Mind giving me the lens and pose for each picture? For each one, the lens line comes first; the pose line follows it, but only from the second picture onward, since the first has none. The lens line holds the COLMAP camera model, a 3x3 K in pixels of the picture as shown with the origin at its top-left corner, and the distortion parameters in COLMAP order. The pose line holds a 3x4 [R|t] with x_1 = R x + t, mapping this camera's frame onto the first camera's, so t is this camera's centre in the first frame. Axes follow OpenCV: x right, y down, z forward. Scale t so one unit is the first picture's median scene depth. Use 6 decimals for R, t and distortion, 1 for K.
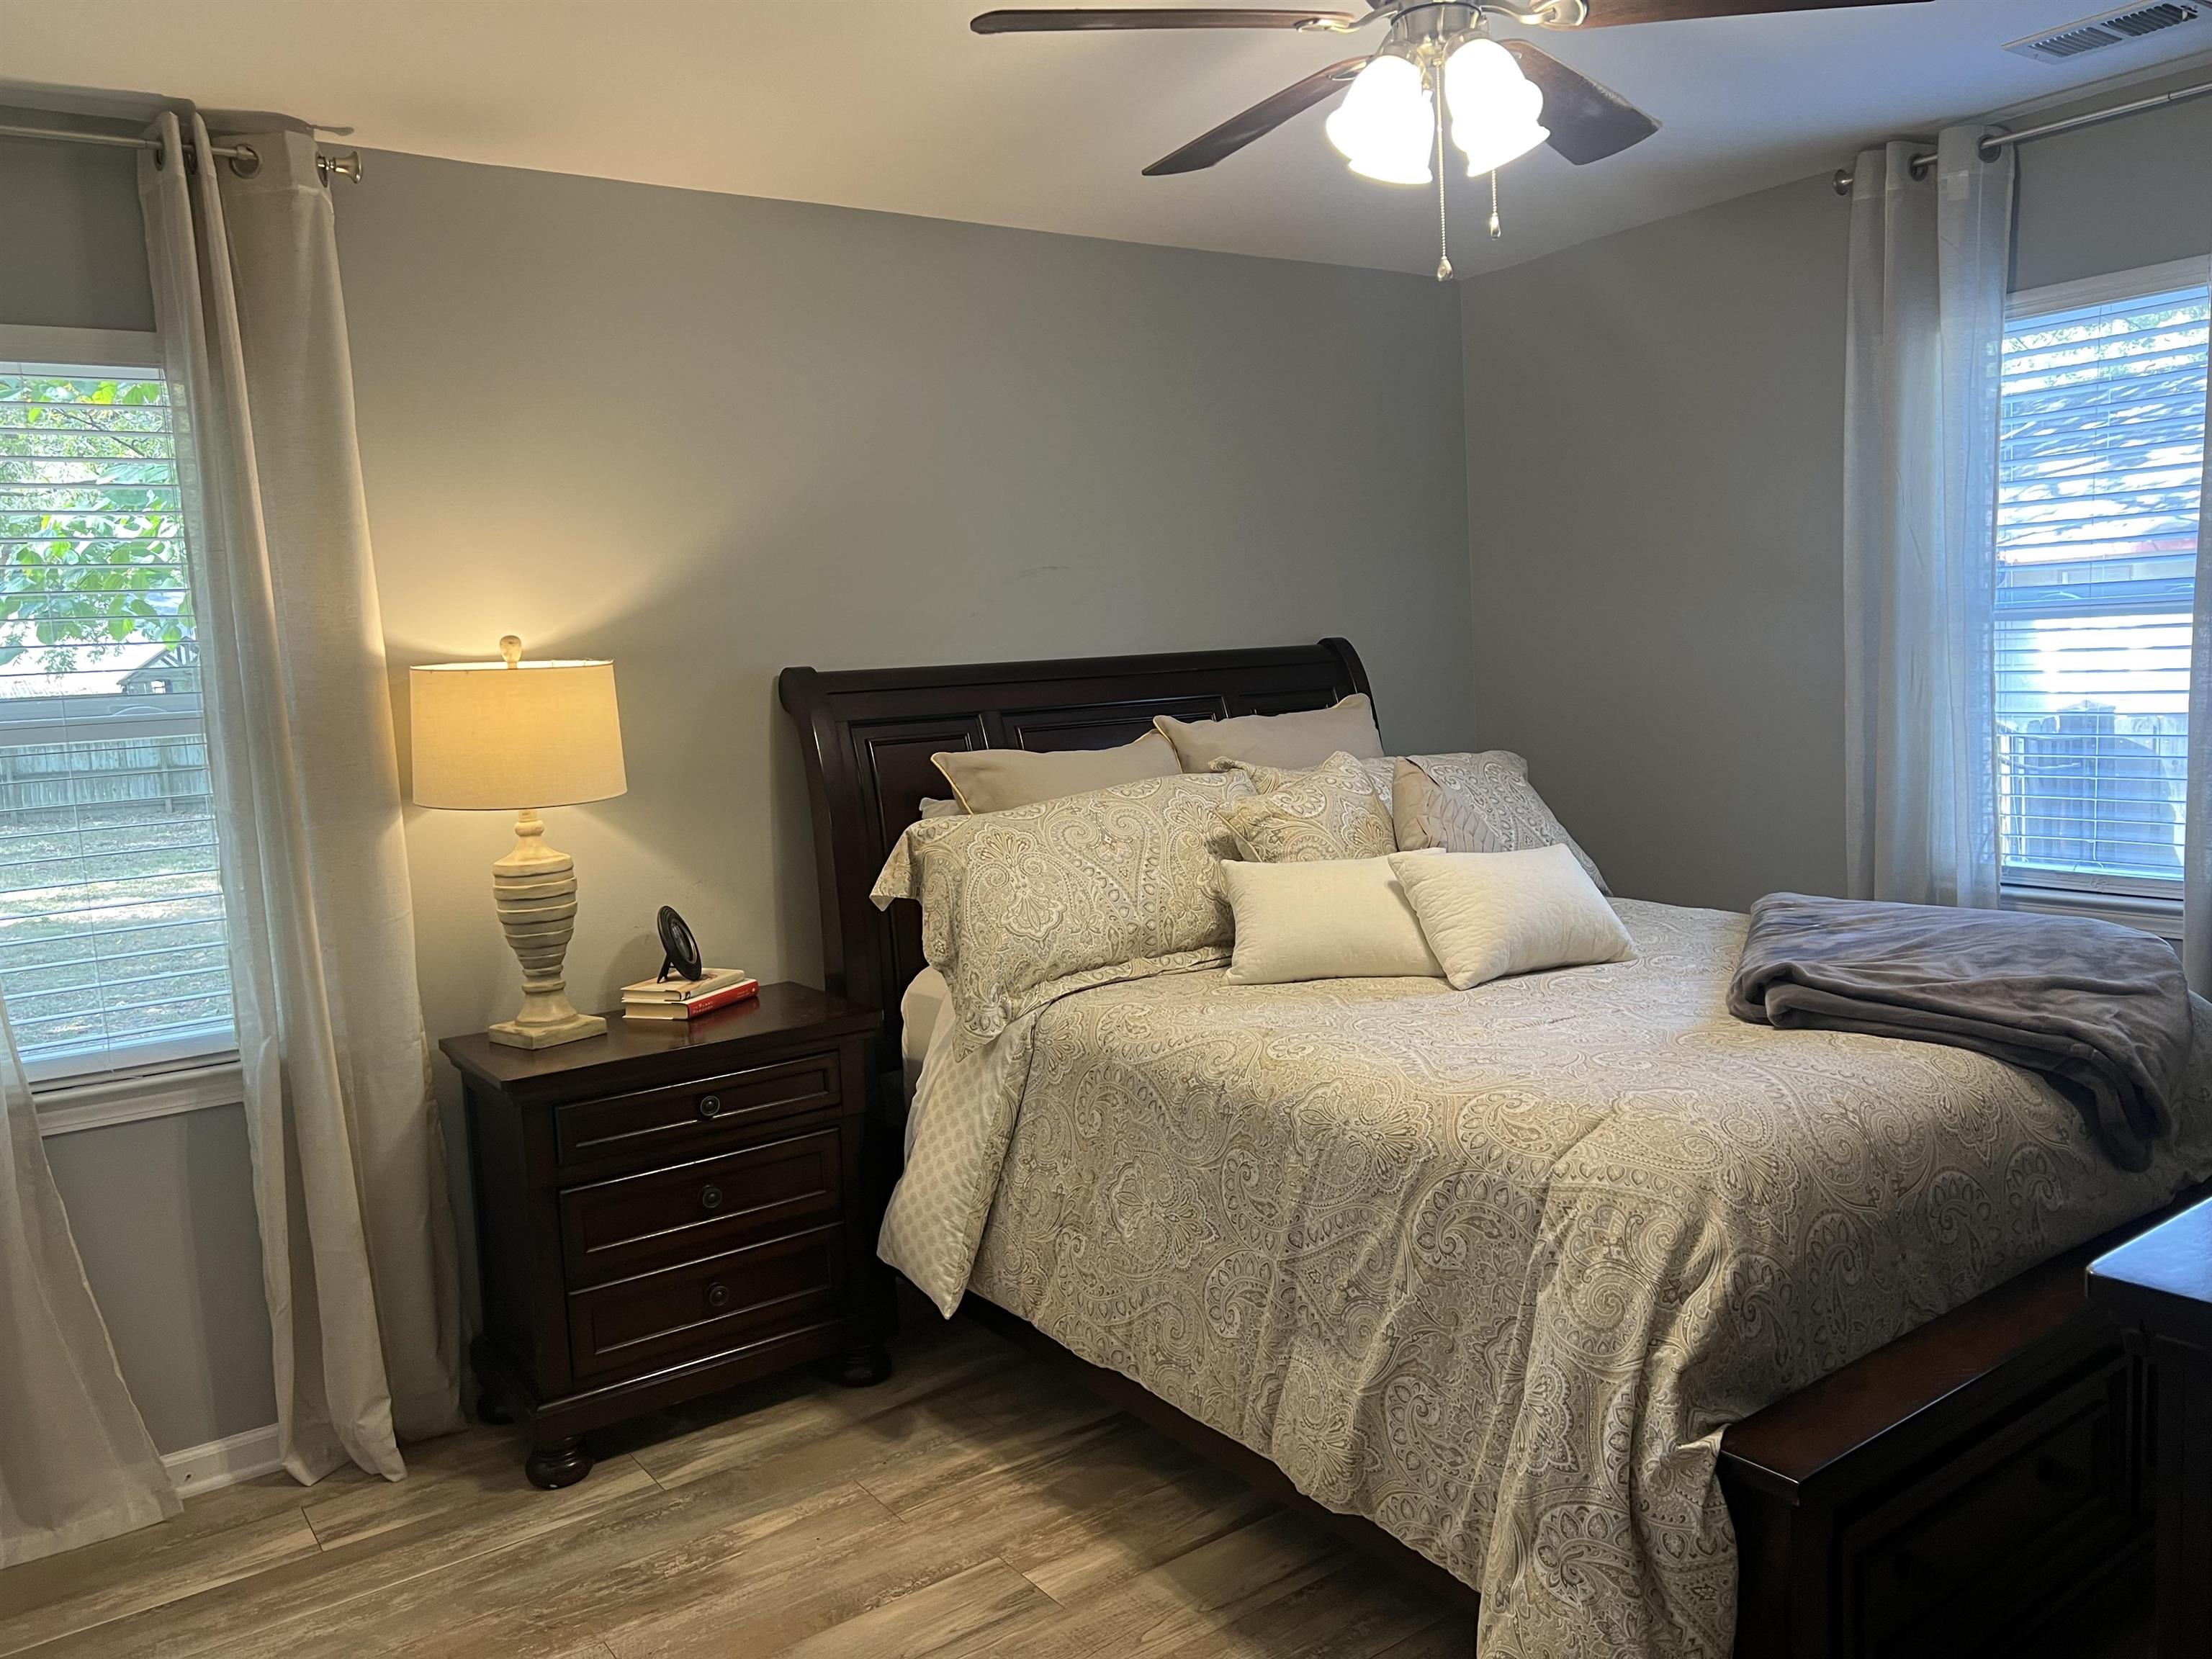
lens RADIAL K [[1661.9, 0, 1108.9], [0, 1661.9, 833.4], [0, 0, 1]] dist [0.066588, -0.077632]
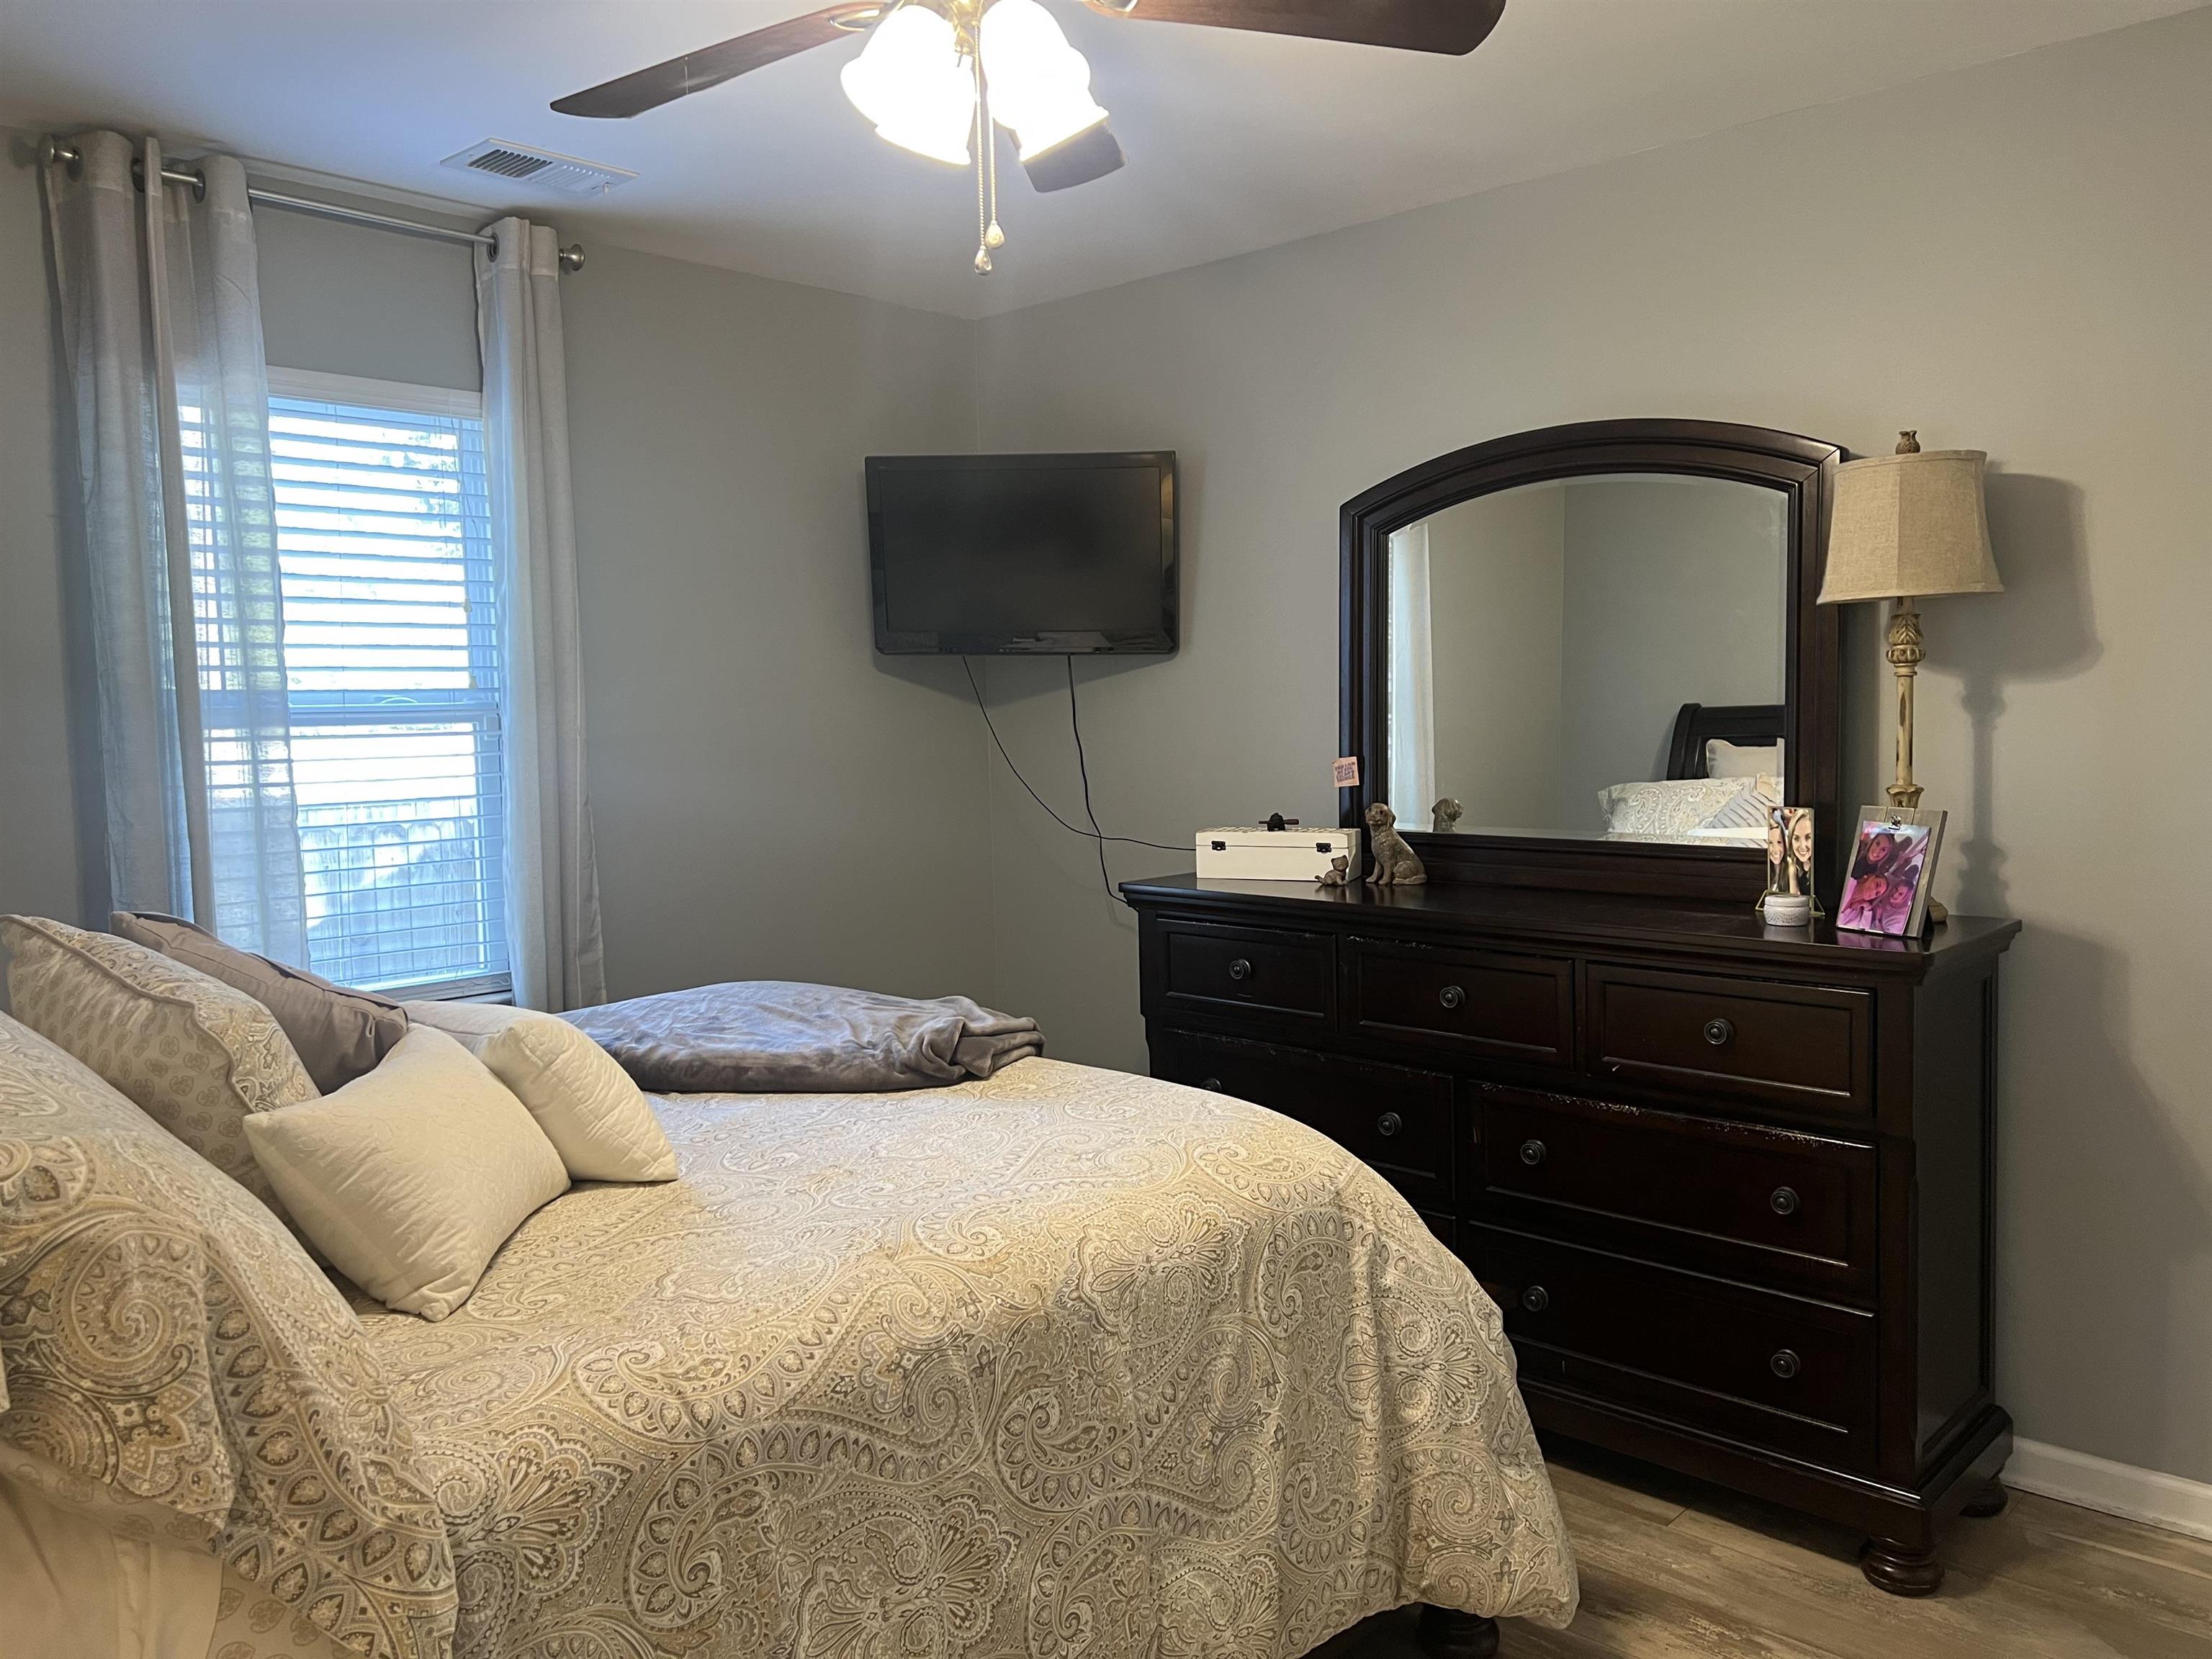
lens RADIAL K [[1661.9, 0, 1114.8], [0, 1661.9, 822.4], [0, 0, 1]] dist [0.066588, -0.077632]
pose [[-0.187717, -0.017909, 0.982060, -0.609637], [0.144132, 0.988508, 0.045577, -0.074631], [-0.971591, 0.150102, -0.182978, 1.040443]]
